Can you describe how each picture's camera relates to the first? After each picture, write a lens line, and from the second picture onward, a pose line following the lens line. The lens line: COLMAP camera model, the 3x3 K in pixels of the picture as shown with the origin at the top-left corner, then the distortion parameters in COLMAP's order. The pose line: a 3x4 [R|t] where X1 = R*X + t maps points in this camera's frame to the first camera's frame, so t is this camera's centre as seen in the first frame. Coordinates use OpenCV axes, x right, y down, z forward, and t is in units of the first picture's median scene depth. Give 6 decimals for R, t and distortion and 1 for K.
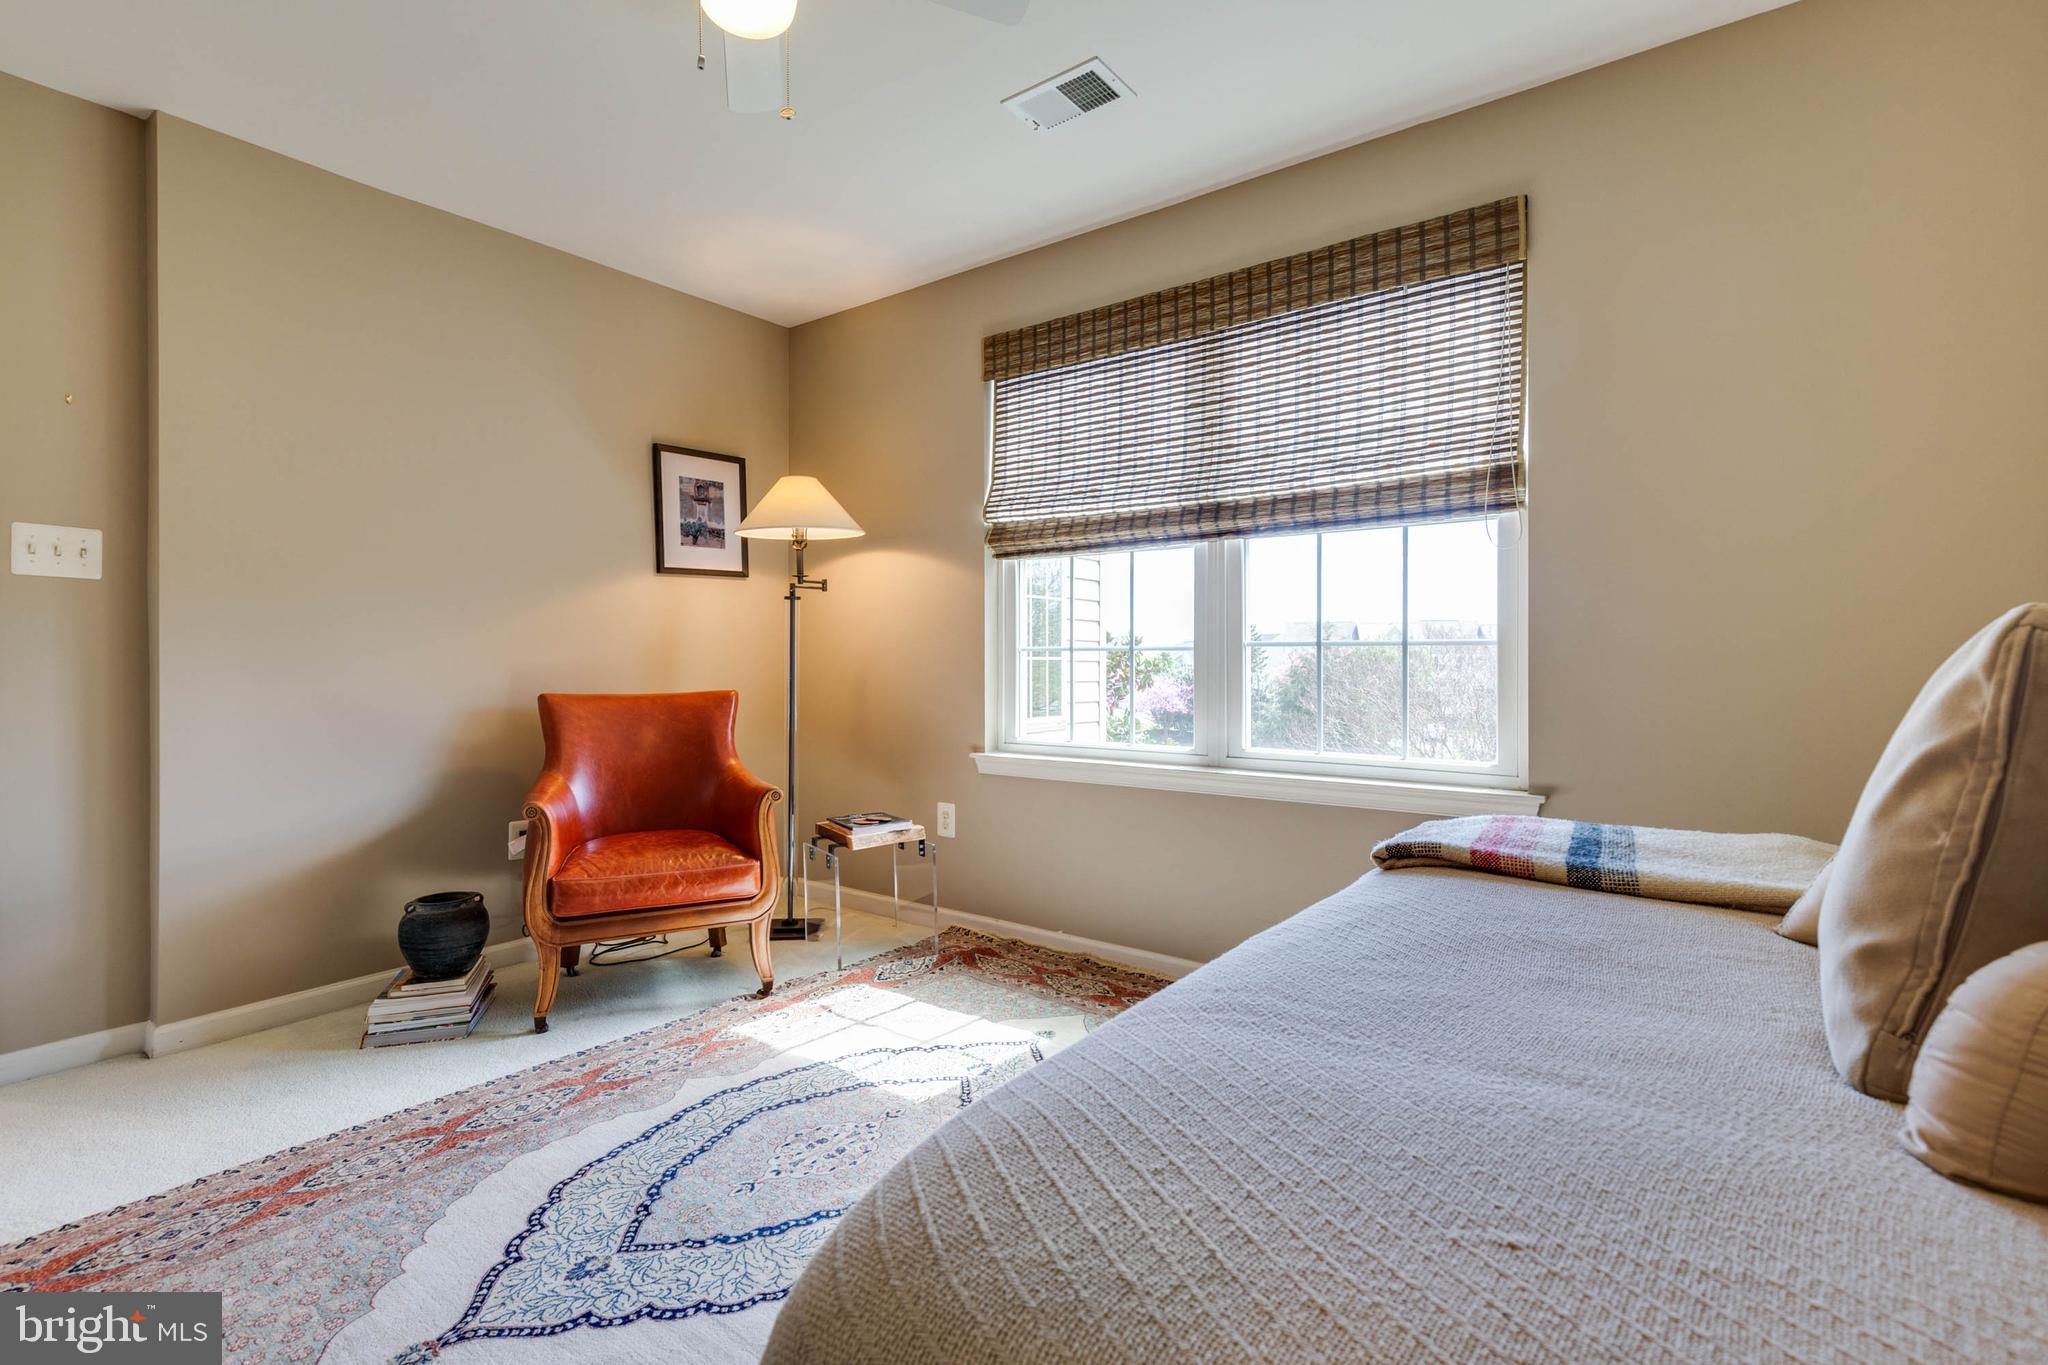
lens RADIAL K [[968.1, 0, 1013.3], [0, 968.1, 666.3], [0, 0, 1]] dist [0.003249, 0.000498]
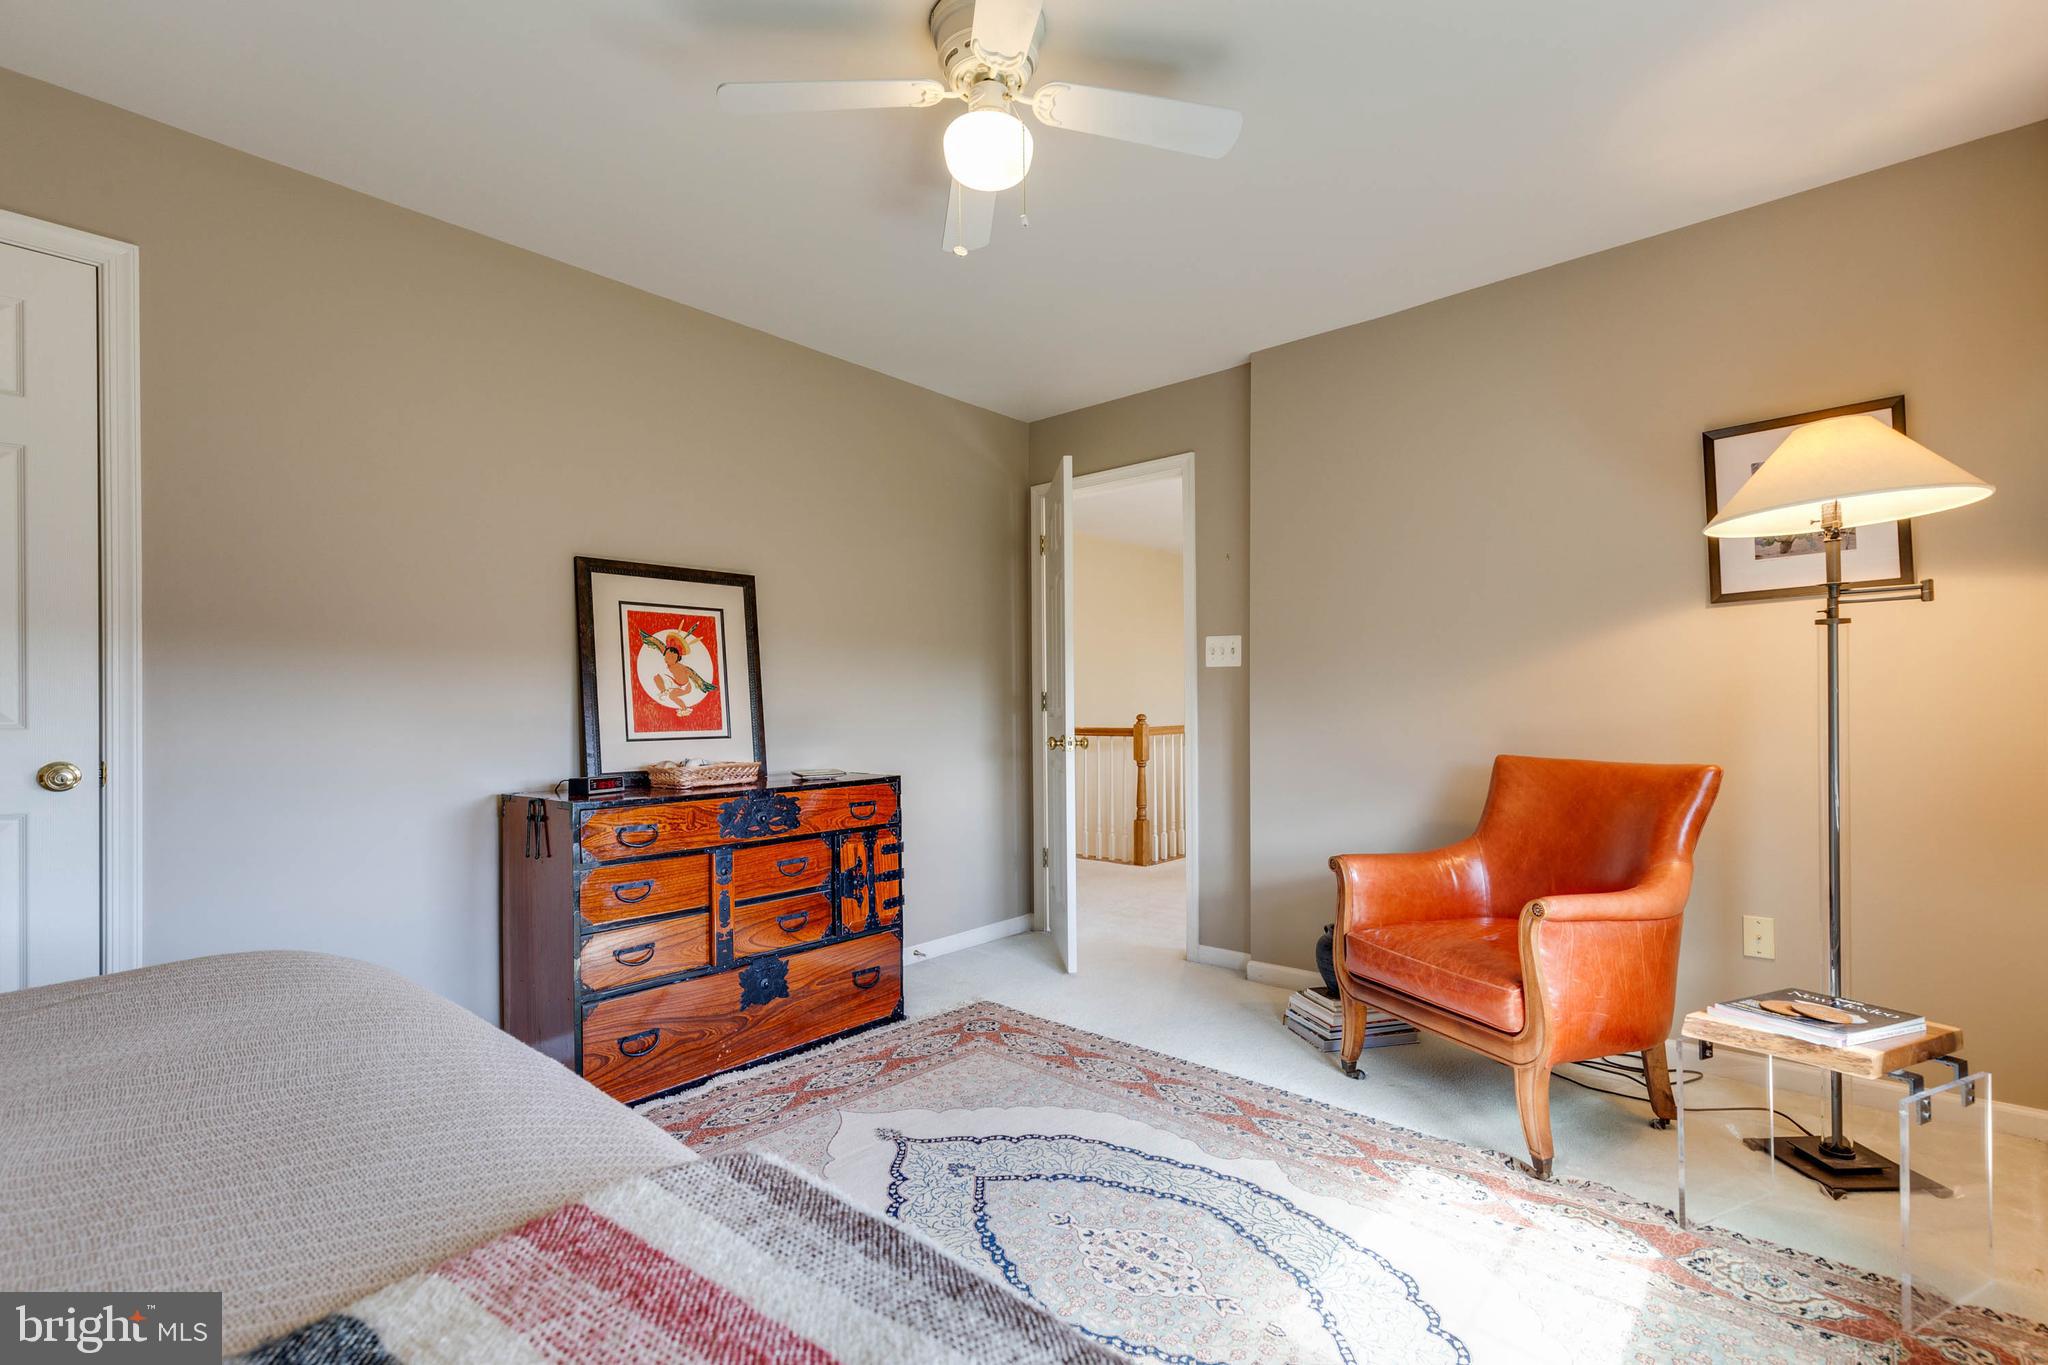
lens RADIAL K [[883.5, 0, 1018.7], [0, 883.5, 707.8], [0, 0, 1]] dist [0.009164, -0.000144]
pose [[-0.067155, 0.003613, -0.997736, 0.494165], [0.004459, 0.999985, 0.003321, -0.027587], [0.997733, -0.004226, -0.067170, 0.704449]]
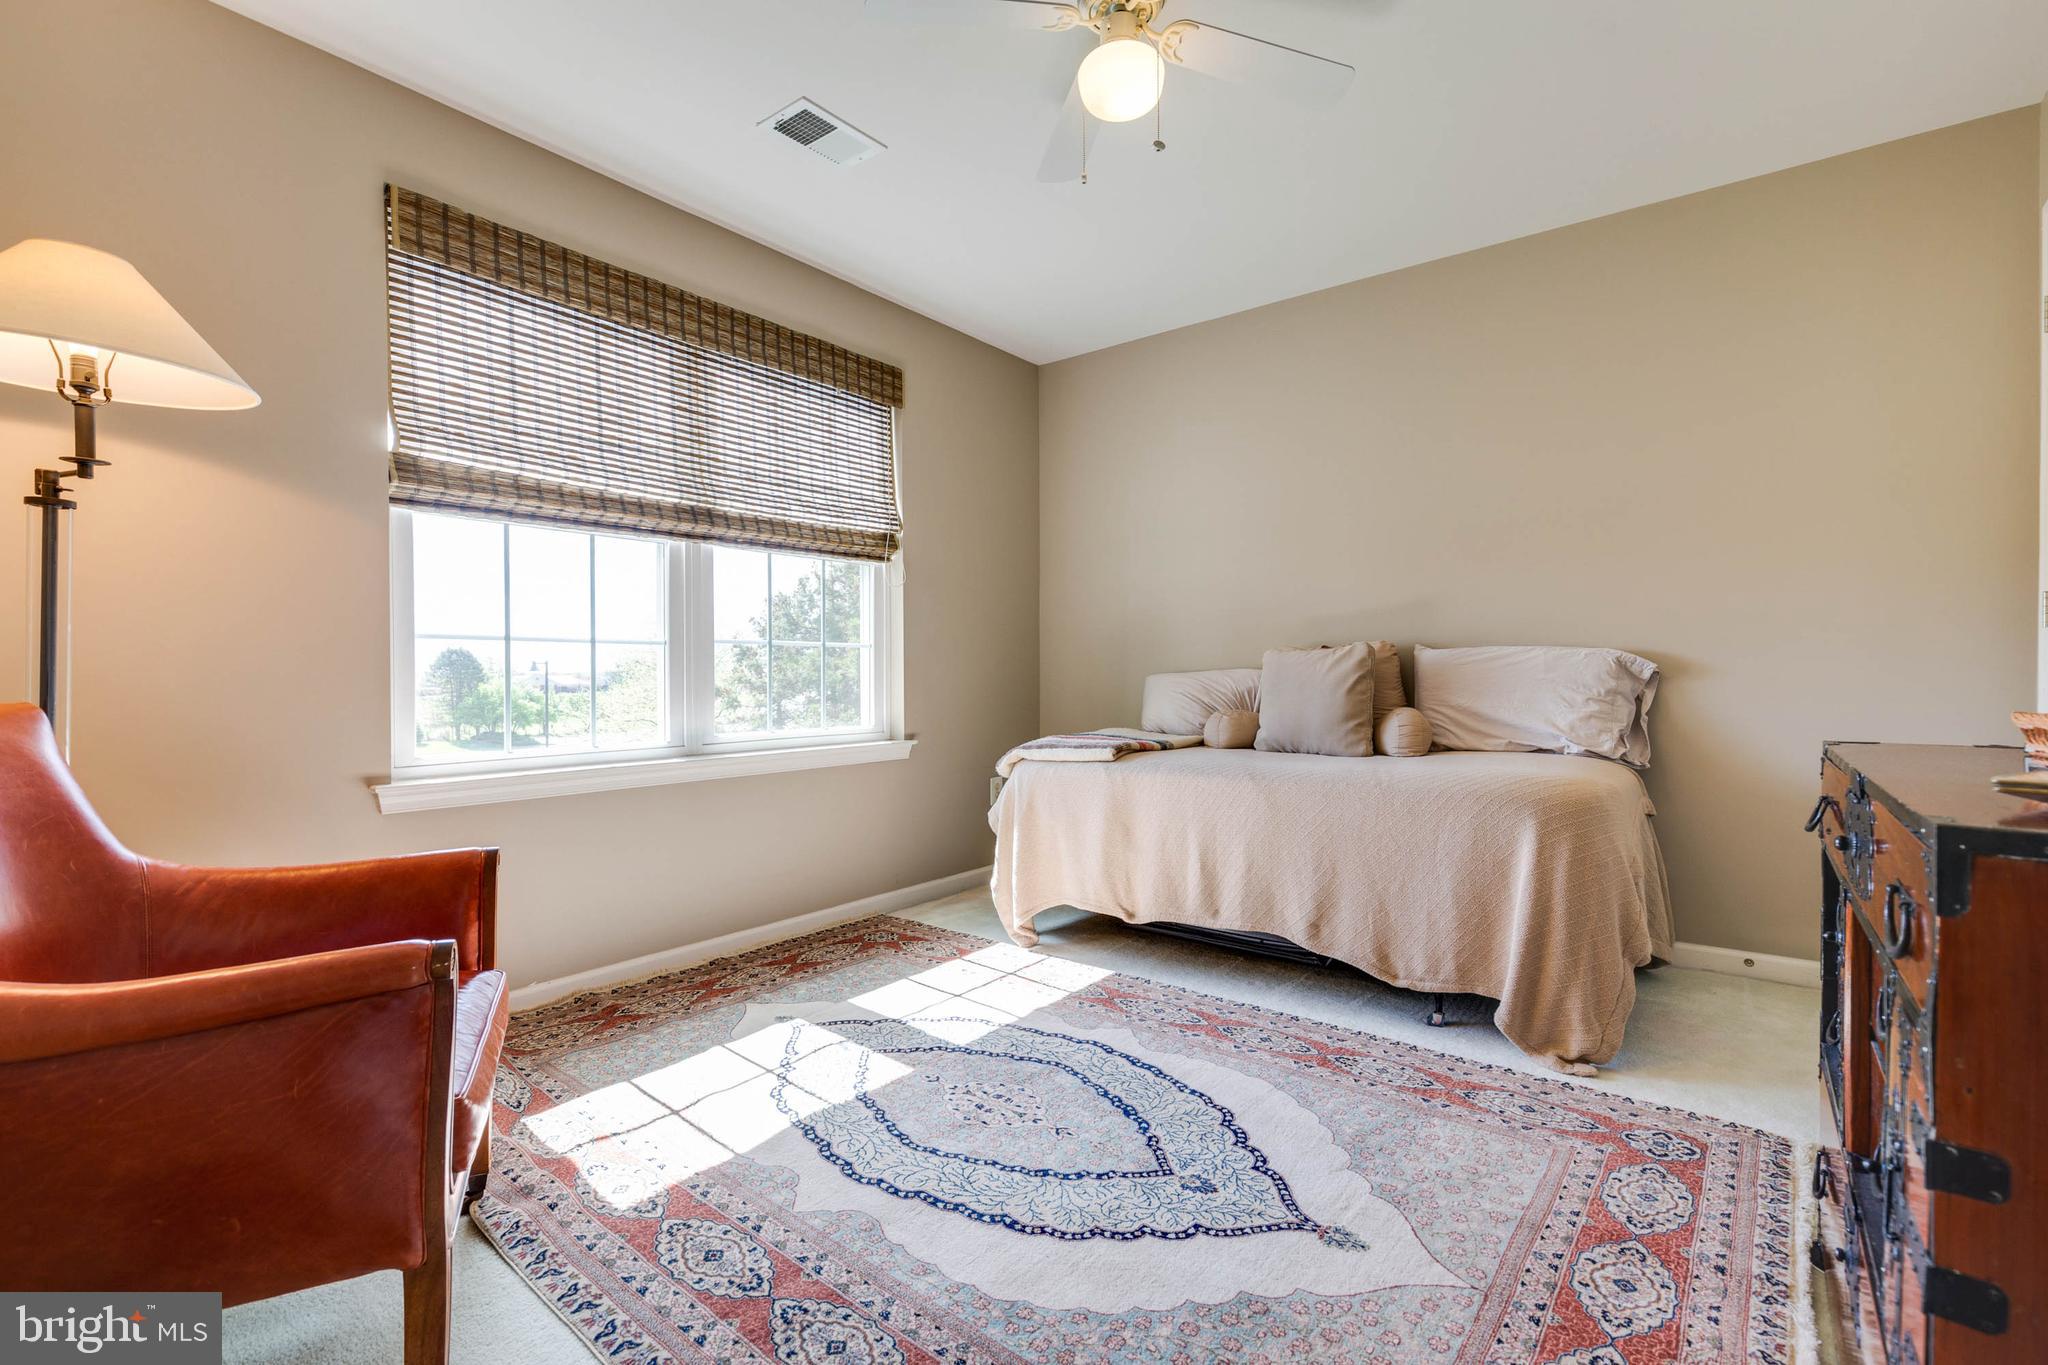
lens RADIAL K [[939.4, 0, 1020.6], [0, 939.4, 659.3], [0, 0, 1]] dist [0.000734, 0.000074]
pose [[-0.005293, 0.017126, 0.999839, -0.919133], [0.005225, 0.999840, -0.017099, 0.020371], [-0.999972, 0.005133, -0.005382, 0.725897]]
